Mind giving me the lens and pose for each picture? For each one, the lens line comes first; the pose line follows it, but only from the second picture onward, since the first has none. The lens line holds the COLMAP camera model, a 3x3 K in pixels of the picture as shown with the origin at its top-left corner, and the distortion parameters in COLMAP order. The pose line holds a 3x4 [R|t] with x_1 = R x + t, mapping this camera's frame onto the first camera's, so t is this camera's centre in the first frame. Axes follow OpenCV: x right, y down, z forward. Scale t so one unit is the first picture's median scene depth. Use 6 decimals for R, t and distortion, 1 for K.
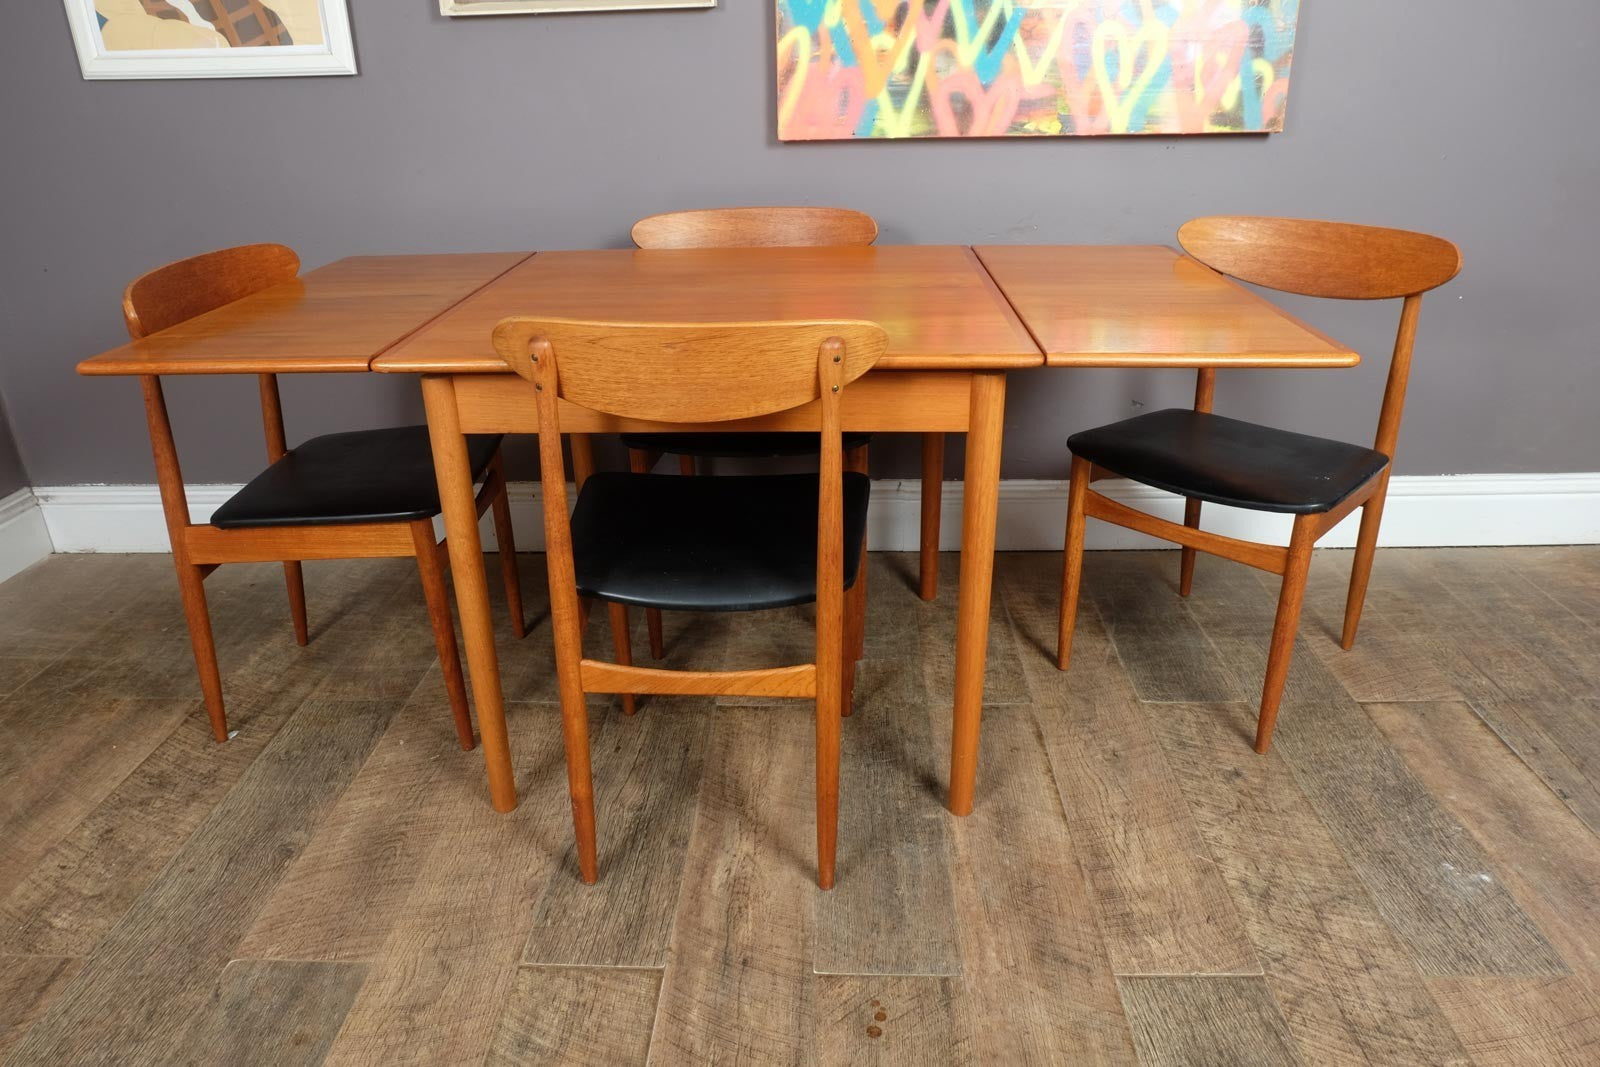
lens RADIAL K [[1134.1, 0, 797.6], [0, 1134.1, 545.2], [0, 0, 1]] dist [-0.042917, 0.039703]
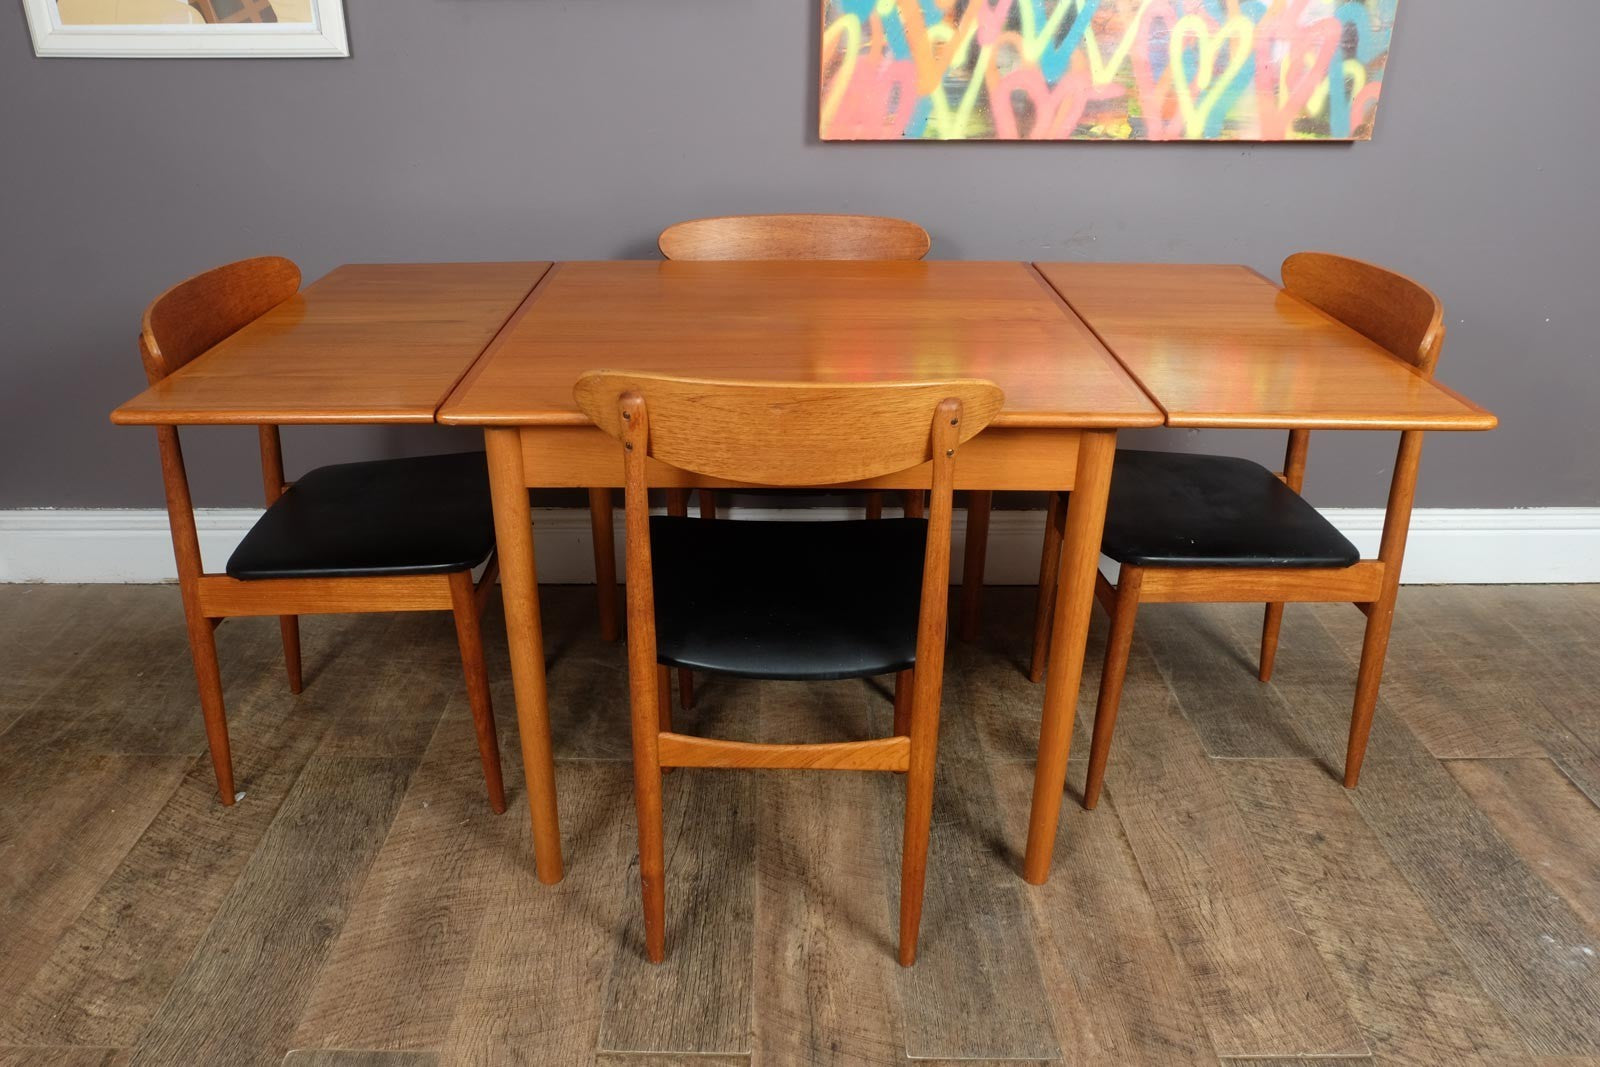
lens RADIAL K [[1258.5, 0, 761.5], [0, 1258.5, 606.4], [0, 0, 1]] dist [-0.049140, 0.052141]
pose [[0.999588, 0.001751, 0.028641, -0.111807], [-0.003398, 0.998336, 0.057571, -0.051282], [-0.028493, -0.057644, 0.997931, -0.028208]]
